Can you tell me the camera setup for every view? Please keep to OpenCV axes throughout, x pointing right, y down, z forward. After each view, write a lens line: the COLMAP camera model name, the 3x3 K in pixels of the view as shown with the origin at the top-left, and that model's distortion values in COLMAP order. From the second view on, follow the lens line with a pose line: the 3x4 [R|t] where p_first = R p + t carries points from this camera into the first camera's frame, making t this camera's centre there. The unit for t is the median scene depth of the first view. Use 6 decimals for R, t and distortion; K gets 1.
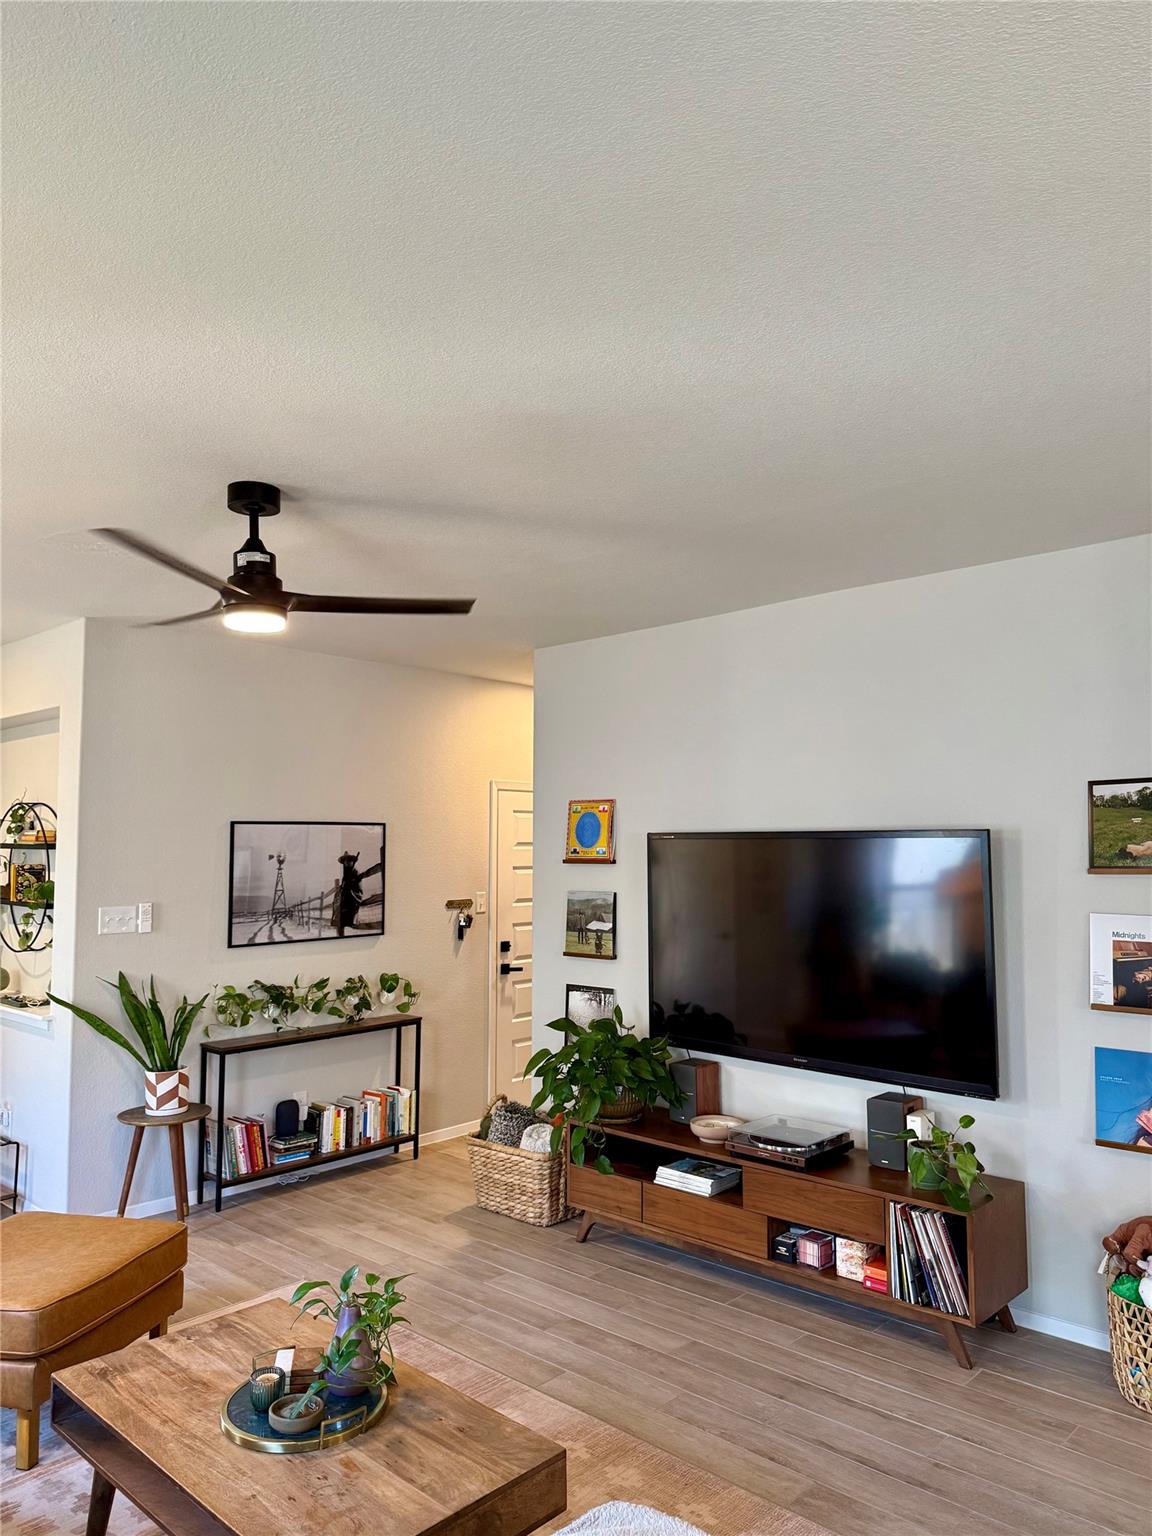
lens RADIAL K [[1094.7, 0, 578.1], [0, 1094.7, 763.4], [0, 0, 1]] dist [0.007065, -0.008935]
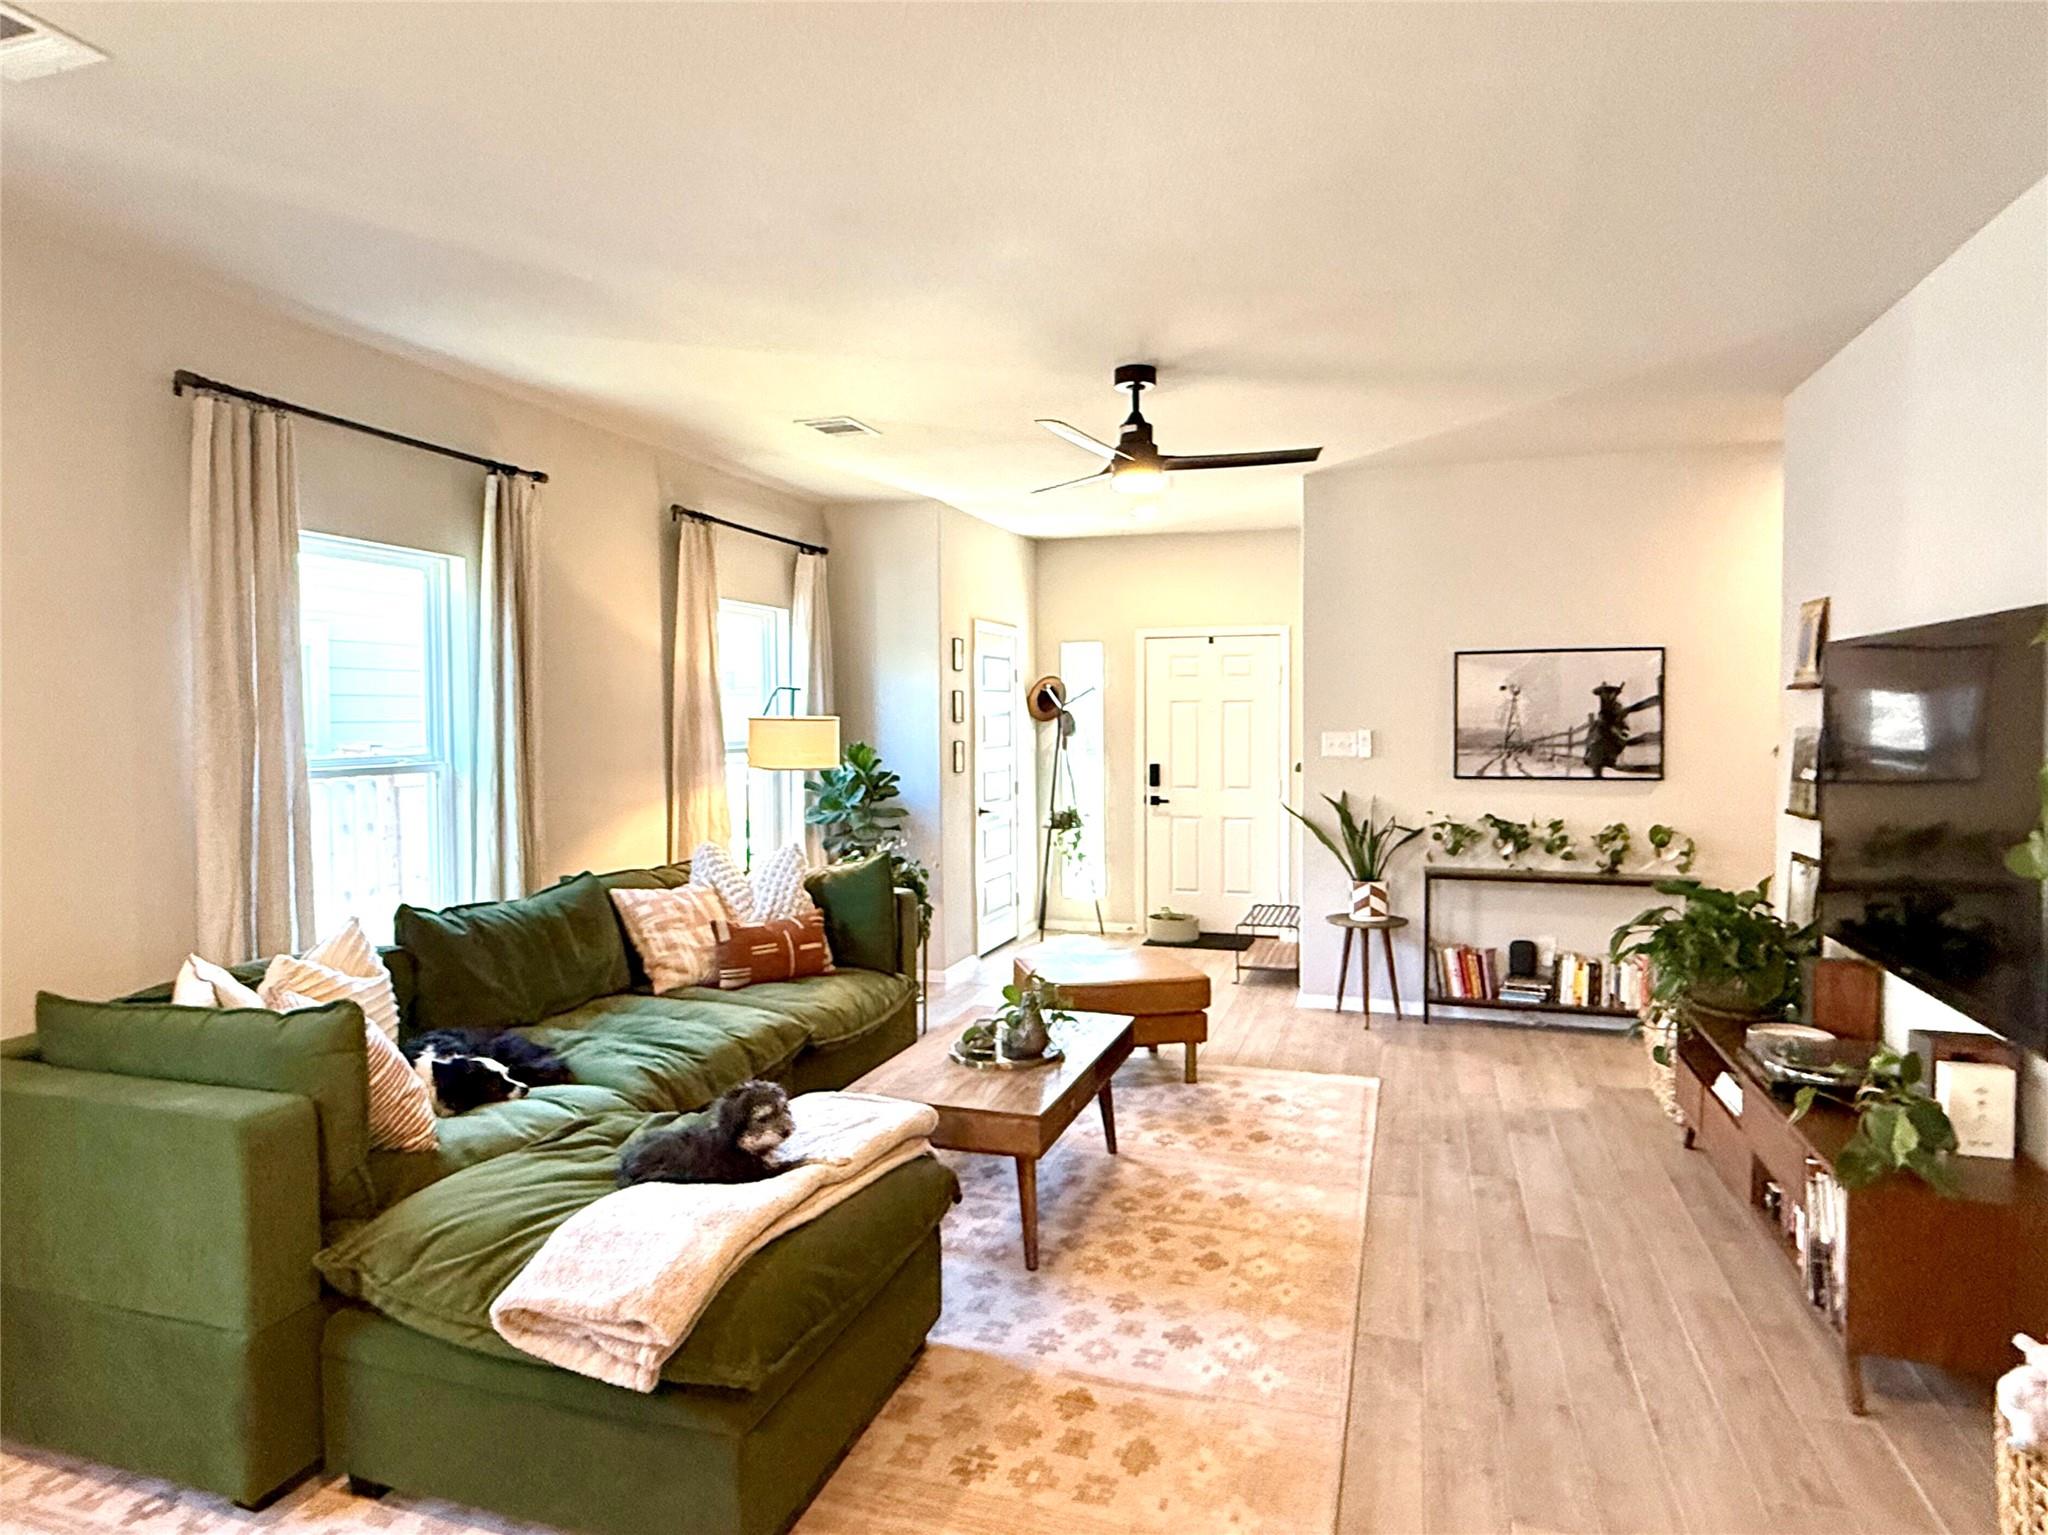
lens RADIAL K [[1212.5, 0, 1017.1], [0, 1212.5, 758.0], [0, 0, 1]] dist [0.001047, 0.000569]
pose [[0.422962, 0.035451, -0.905454, 0.757177], [0.070518, 0.994916, 0.071895, 0.059209], [0.903399, -0.094260, 0.418312, 0.248991]]
